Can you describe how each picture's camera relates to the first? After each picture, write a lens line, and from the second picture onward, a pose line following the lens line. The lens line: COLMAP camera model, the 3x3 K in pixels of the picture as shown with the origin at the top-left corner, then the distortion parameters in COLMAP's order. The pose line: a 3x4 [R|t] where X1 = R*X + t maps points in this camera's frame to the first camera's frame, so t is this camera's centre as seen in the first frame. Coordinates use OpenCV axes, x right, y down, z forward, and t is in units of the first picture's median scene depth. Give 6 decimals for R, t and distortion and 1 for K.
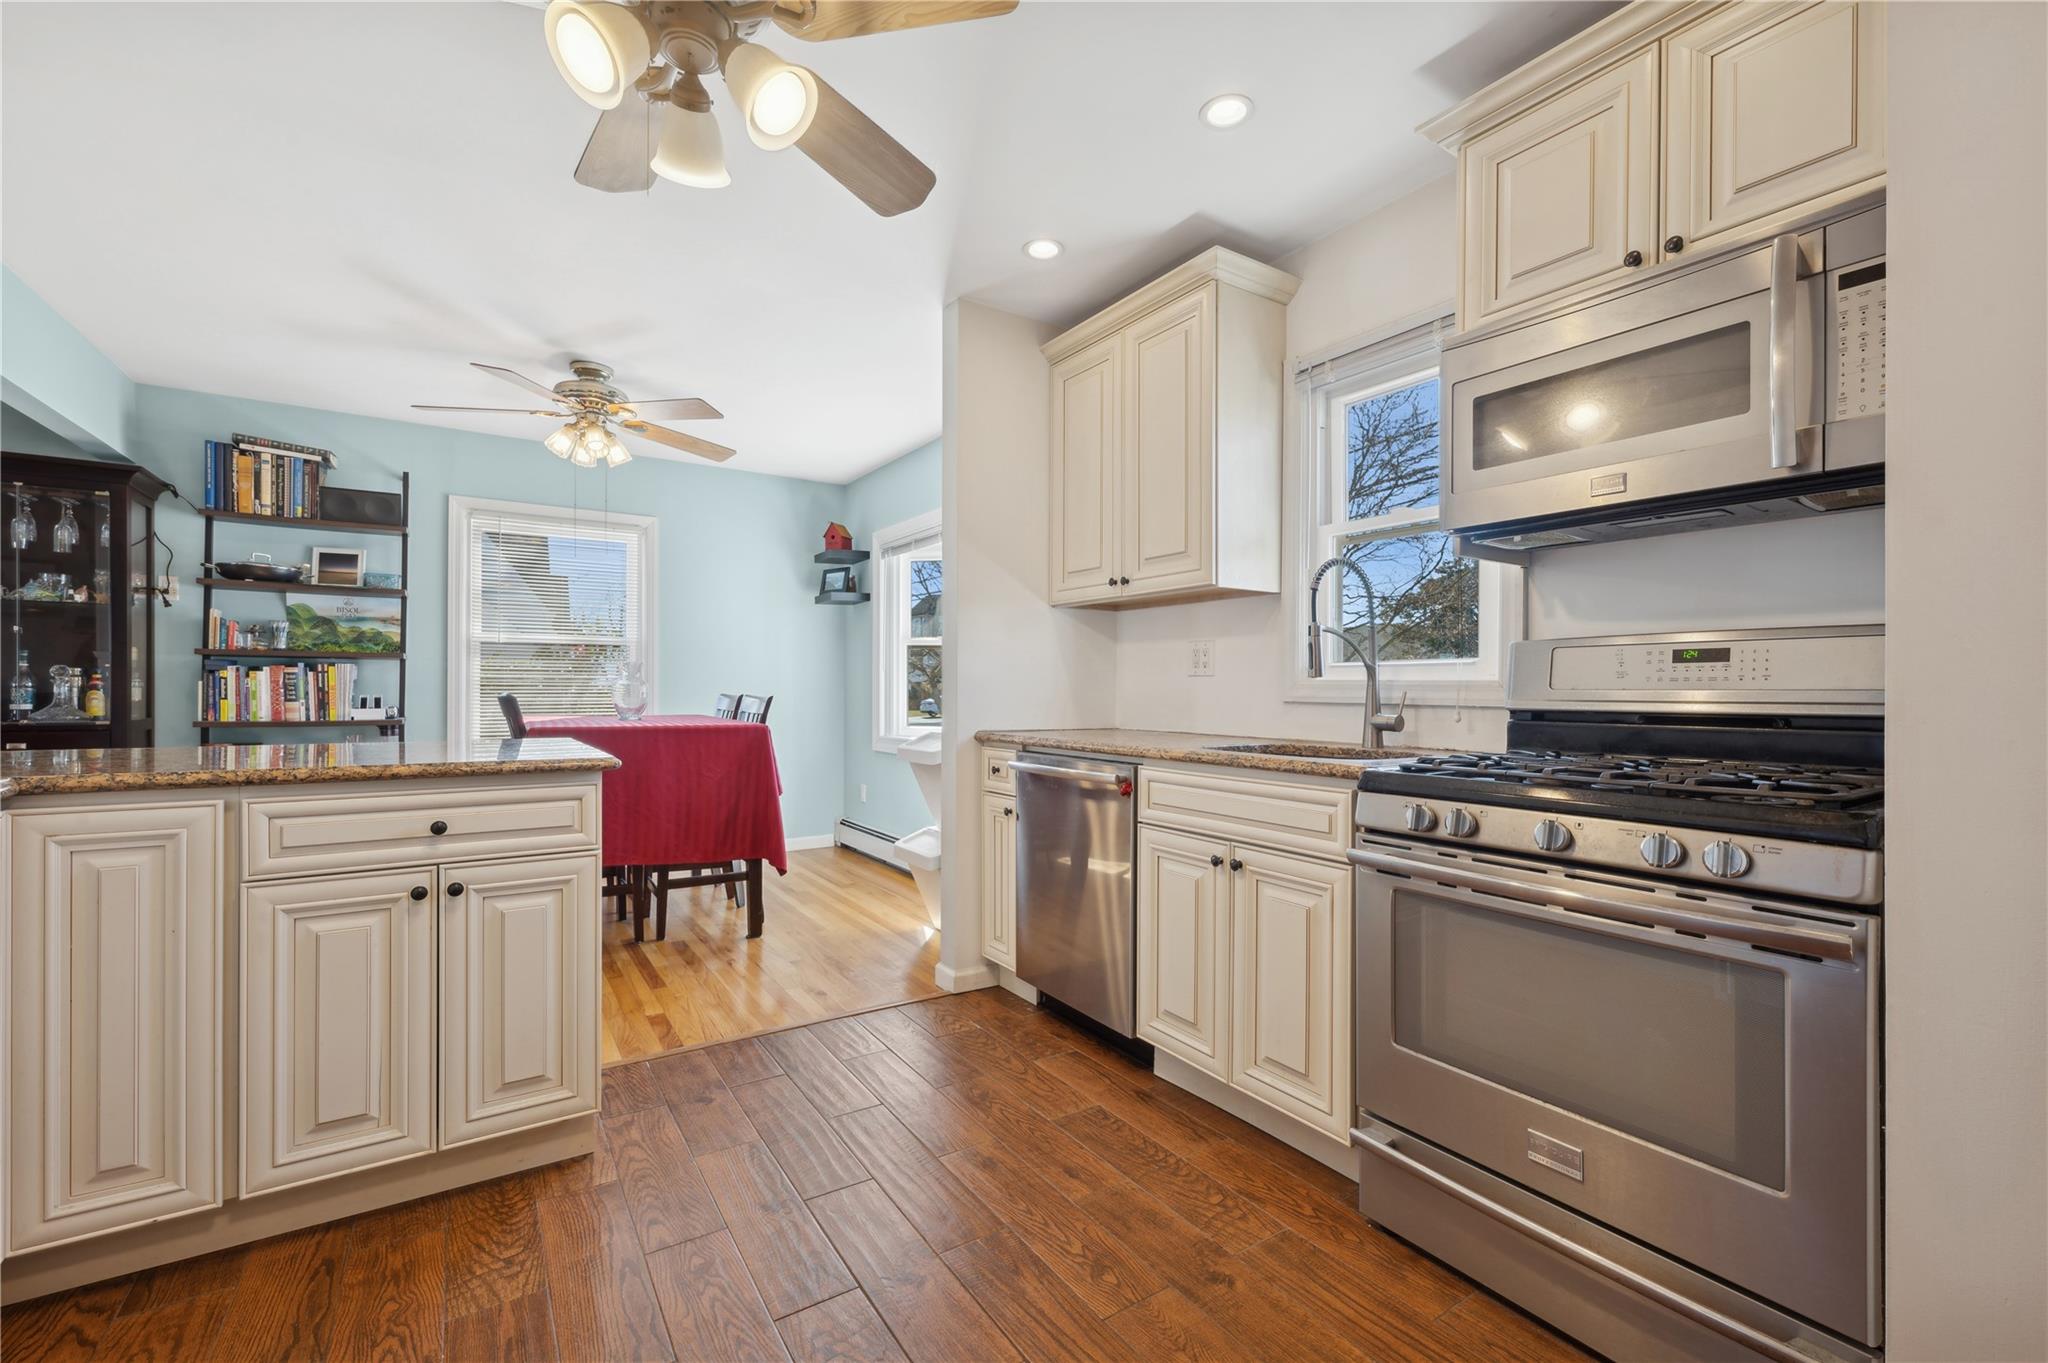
lens RADIAL K [[865.0, 0, 1015.3], [0, 865.0, 691.4], [0, 0, 1]] dist [0.007432, -0.000314]
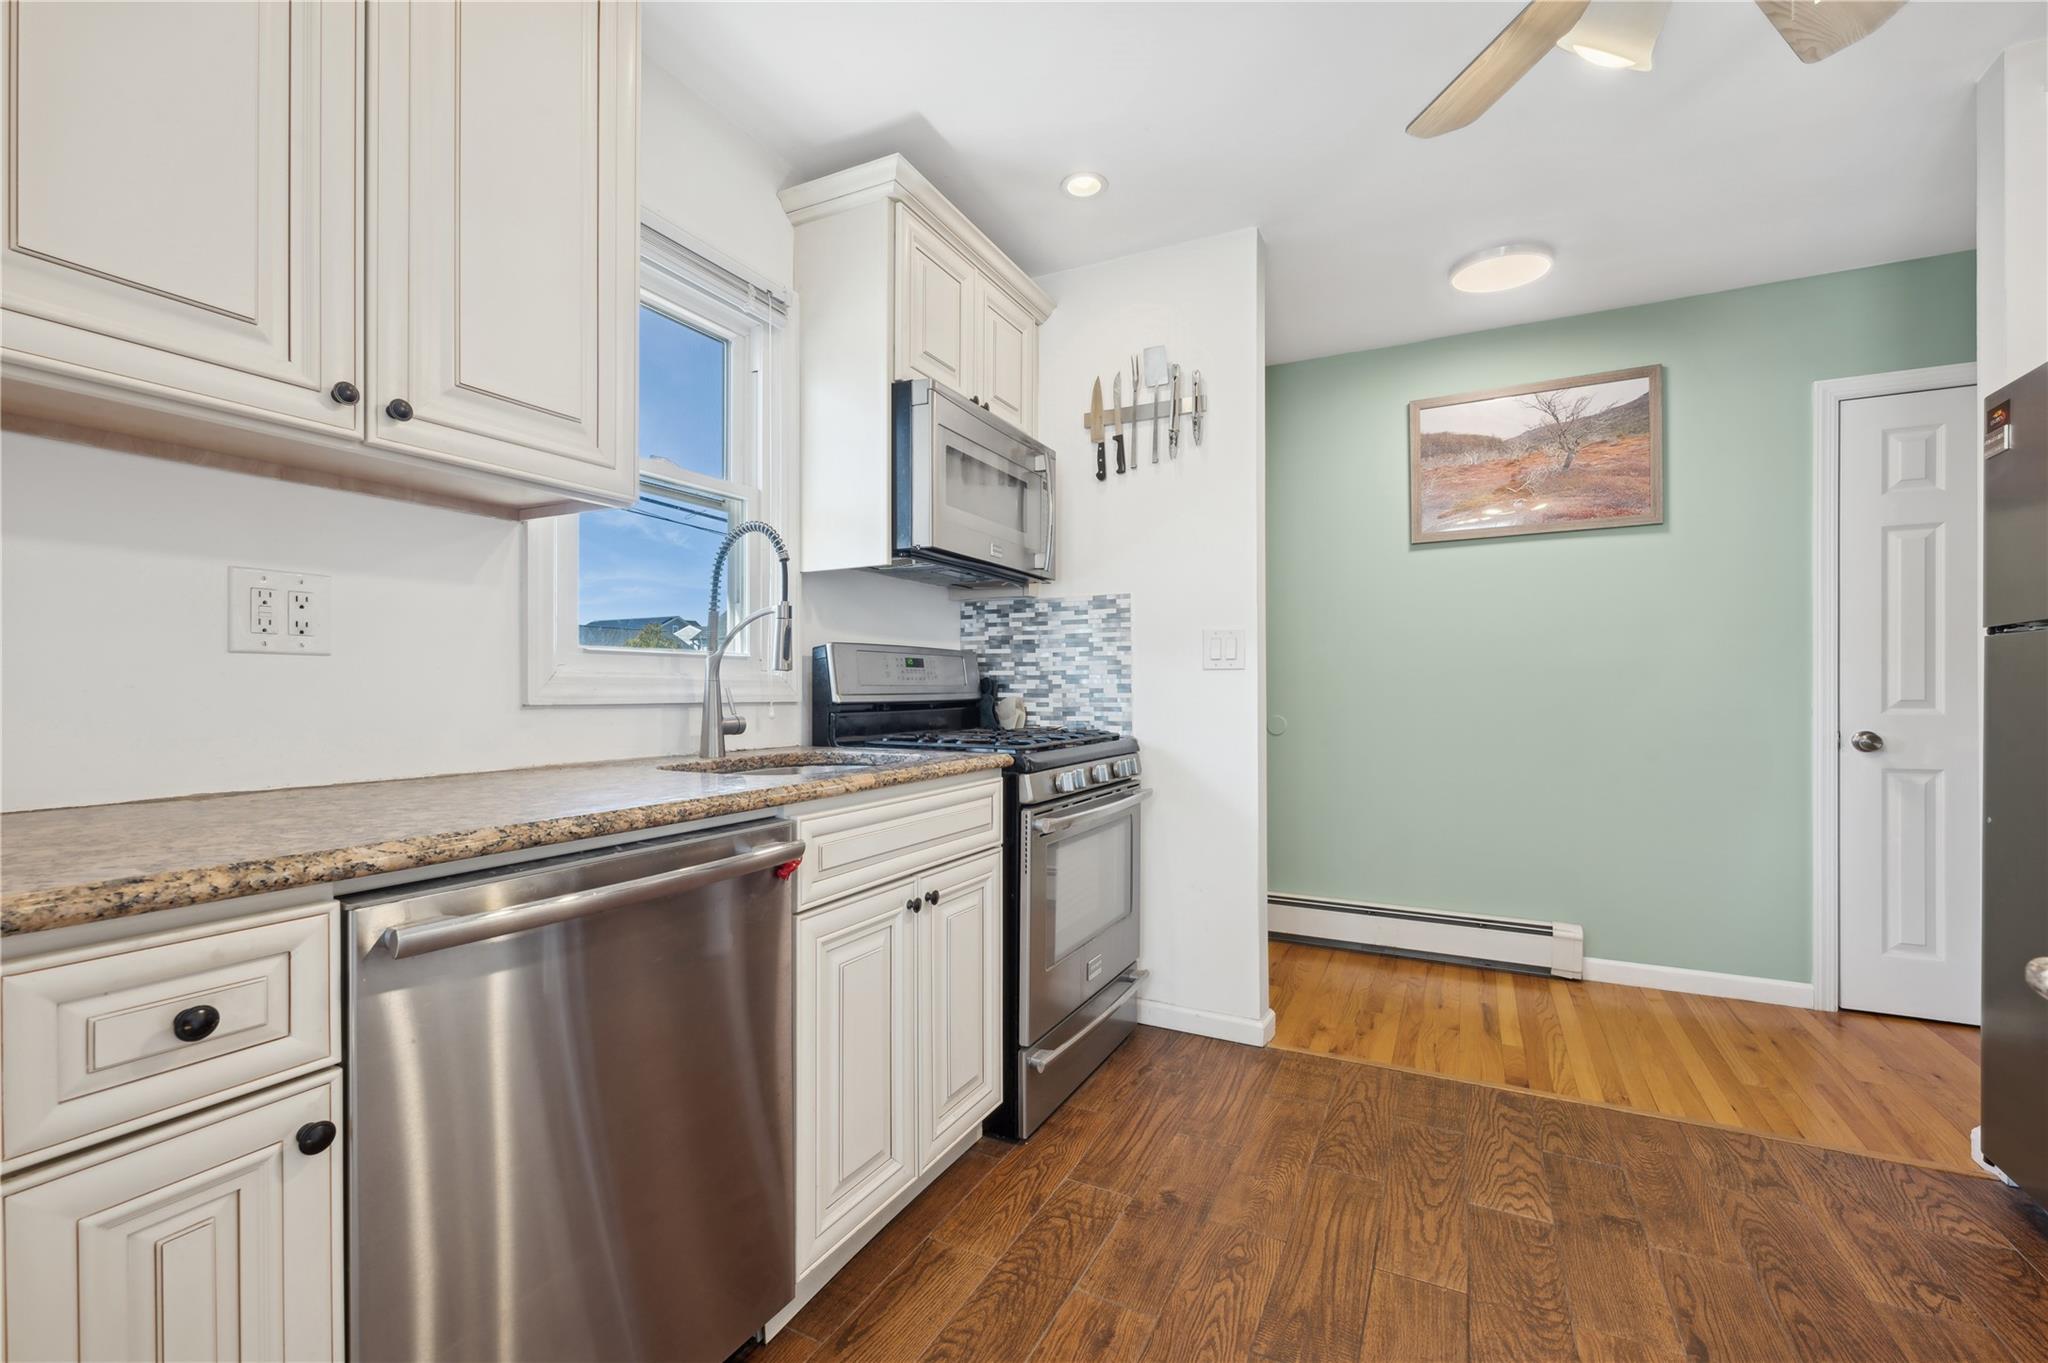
lens RADIAL K [[873.4, 0, 1007.2], [0, 873.4, 690.9], [0, 0, 1]] dist [-0.000517, 0.000538]
pose [[-0.496008, -0.004190, 0.868308, -0.259954], [0.000931, 0.999985, 0.005357, -0.003618], [-0.868317, 0.003465, -0.495997, 0.687666]]
